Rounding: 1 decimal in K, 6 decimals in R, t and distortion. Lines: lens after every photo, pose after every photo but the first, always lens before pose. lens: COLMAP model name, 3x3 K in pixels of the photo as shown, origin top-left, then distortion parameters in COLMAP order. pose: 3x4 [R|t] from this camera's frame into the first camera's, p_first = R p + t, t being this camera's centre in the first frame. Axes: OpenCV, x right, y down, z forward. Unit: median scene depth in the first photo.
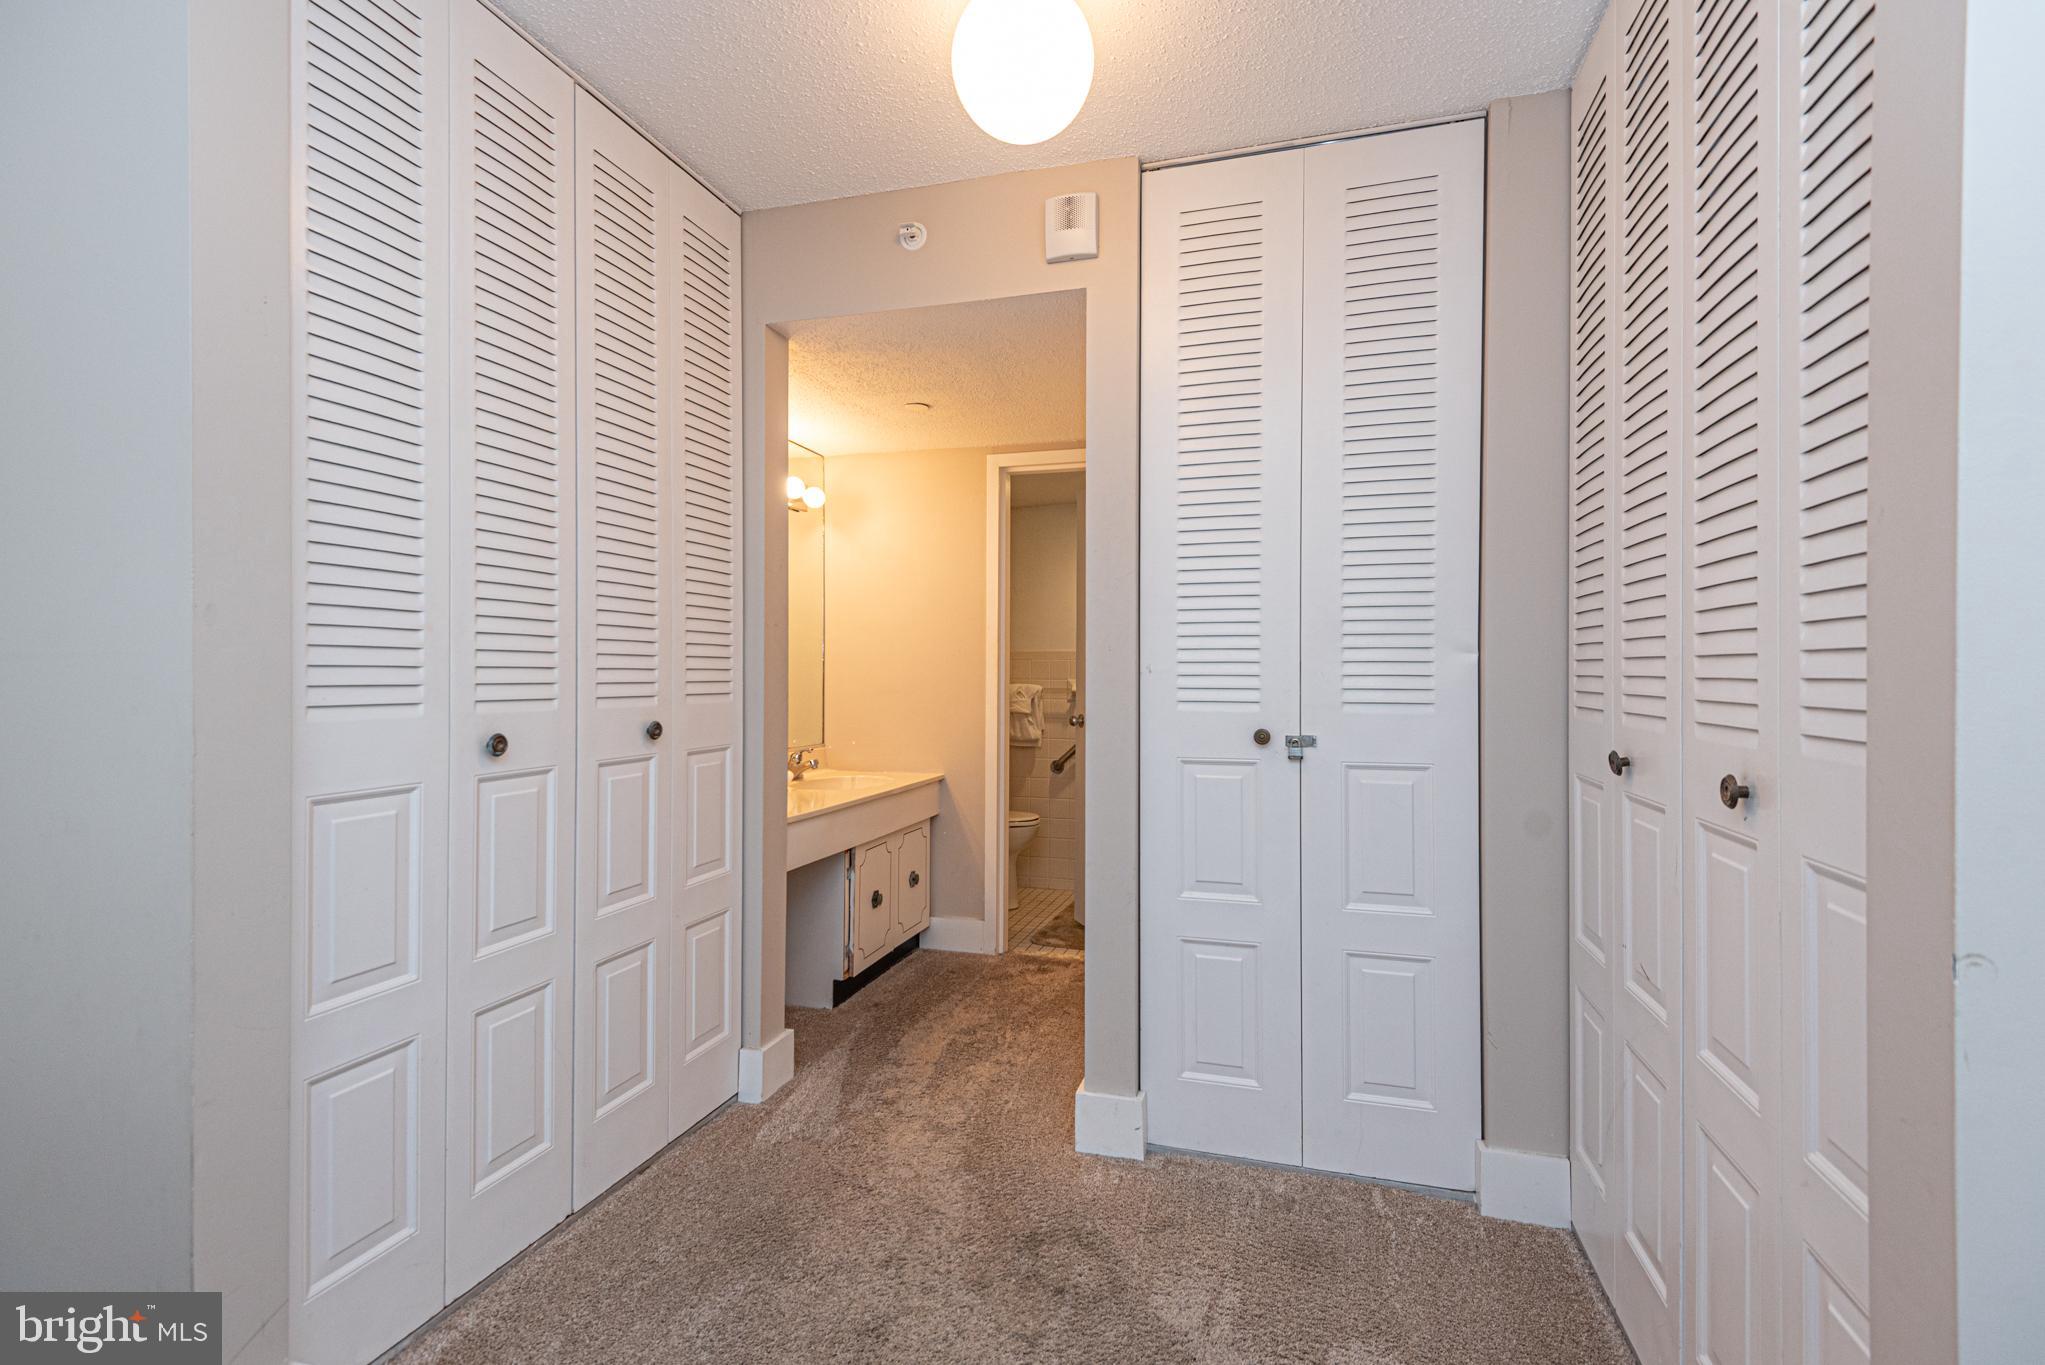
lens RADIAL K [[941.6, 0, 1018.4], [0, 941.6, 676.6], [0, 0, 1]] dist [0.017170, -0.009552]
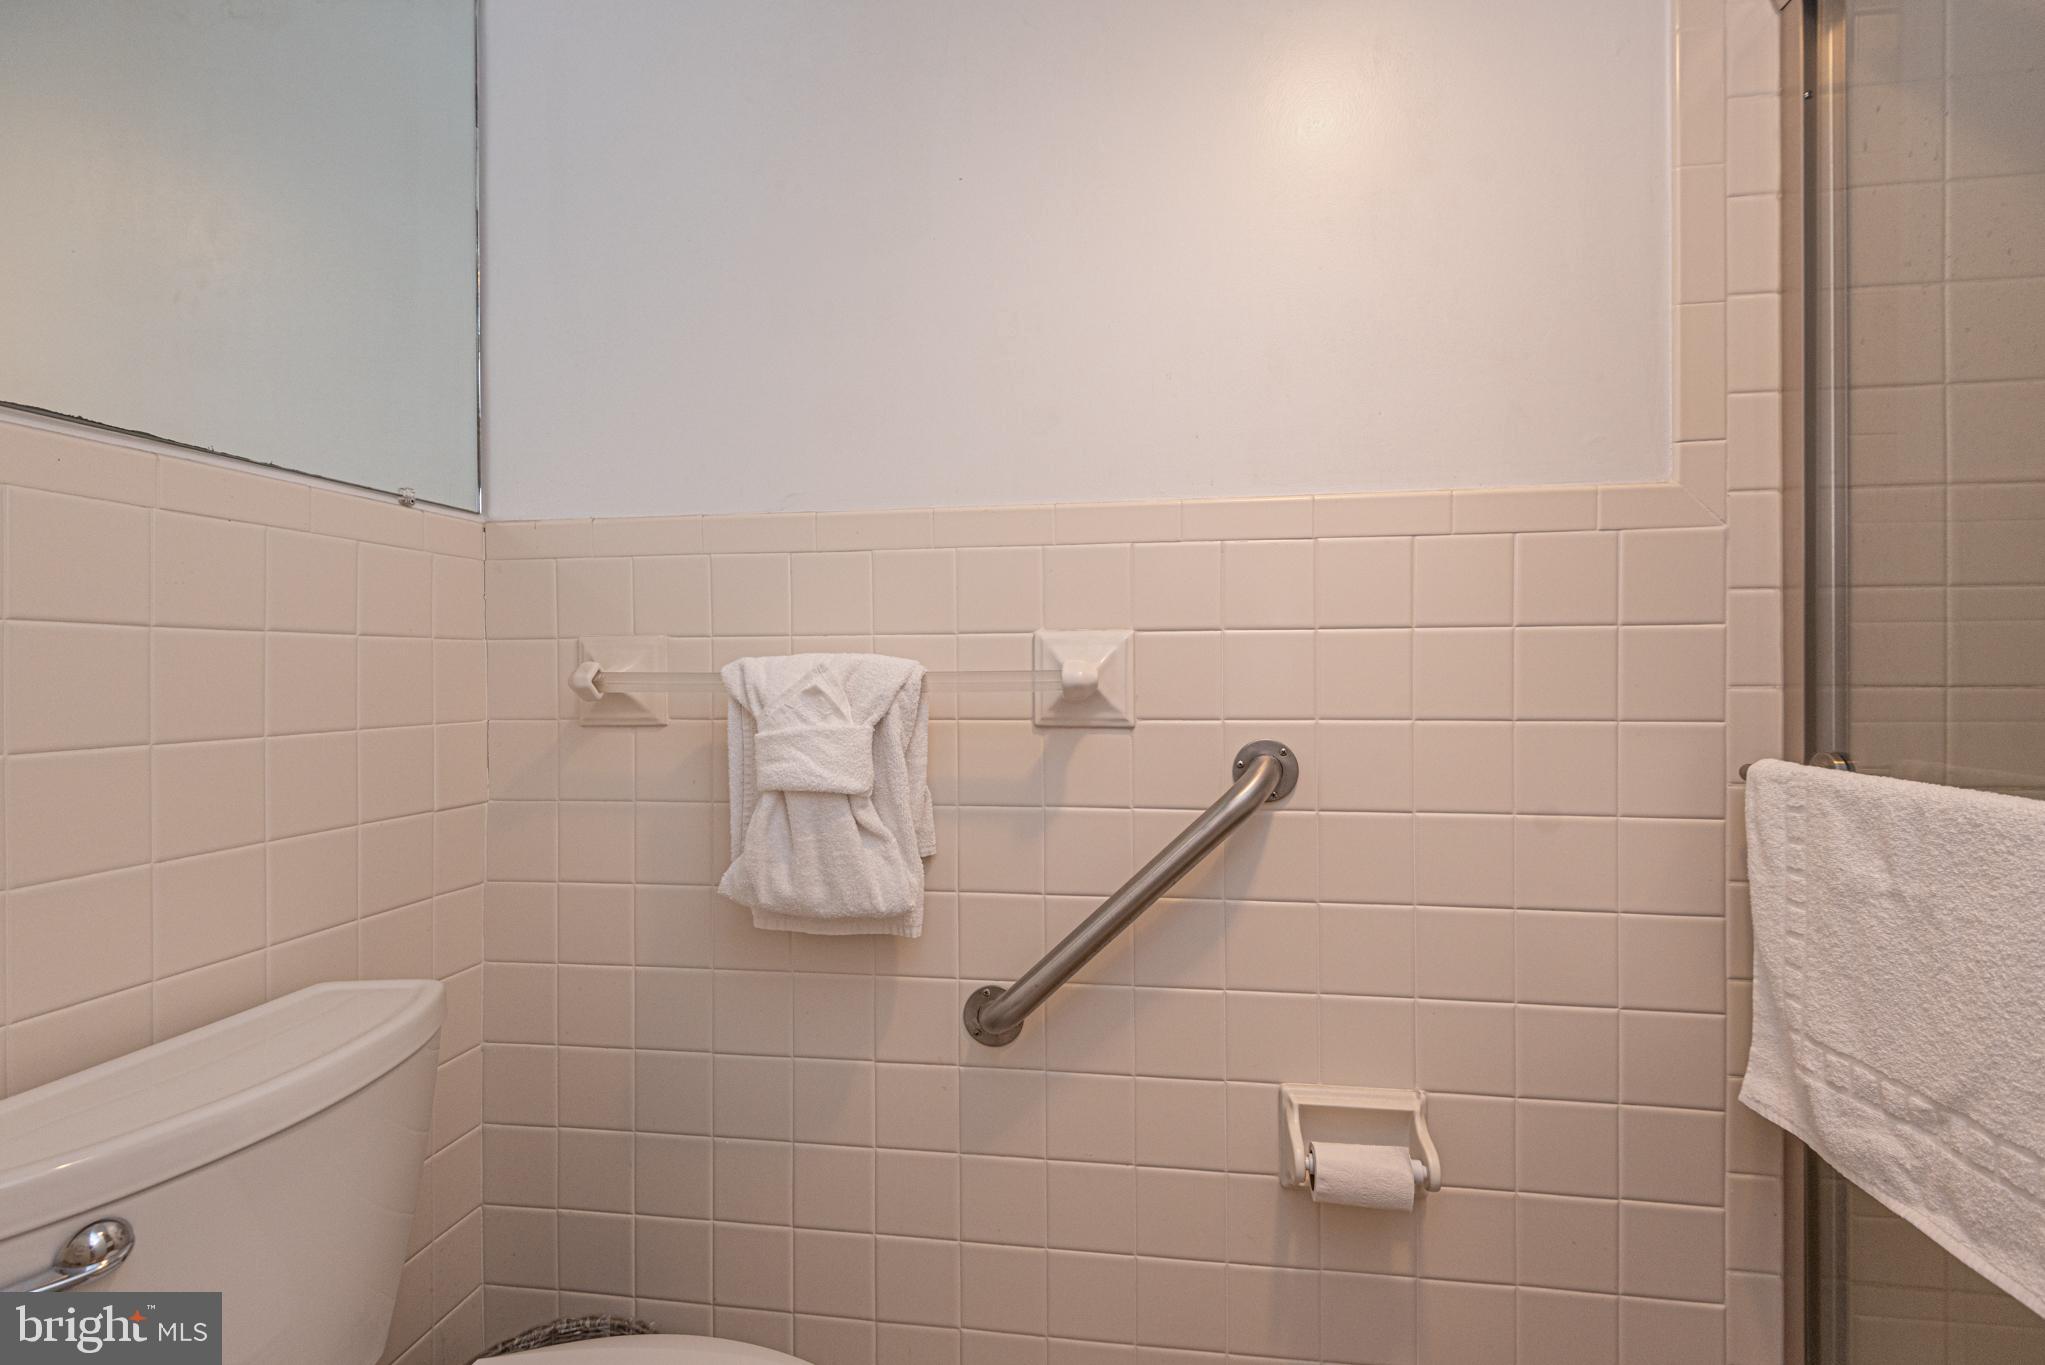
lens RADIAL K [[941.6, 0, 1025.6], [0, 941.6, 678.3], [0, 0, 1]] dist [0.017170, -0.009552]
pose [[0.990483, -0.008149, 0.137393, 0.018729], [0.007298, 0.999951, 0.006696, 0.012322], [-0.137441, -0.005629, 0.990494, 0.777839]]
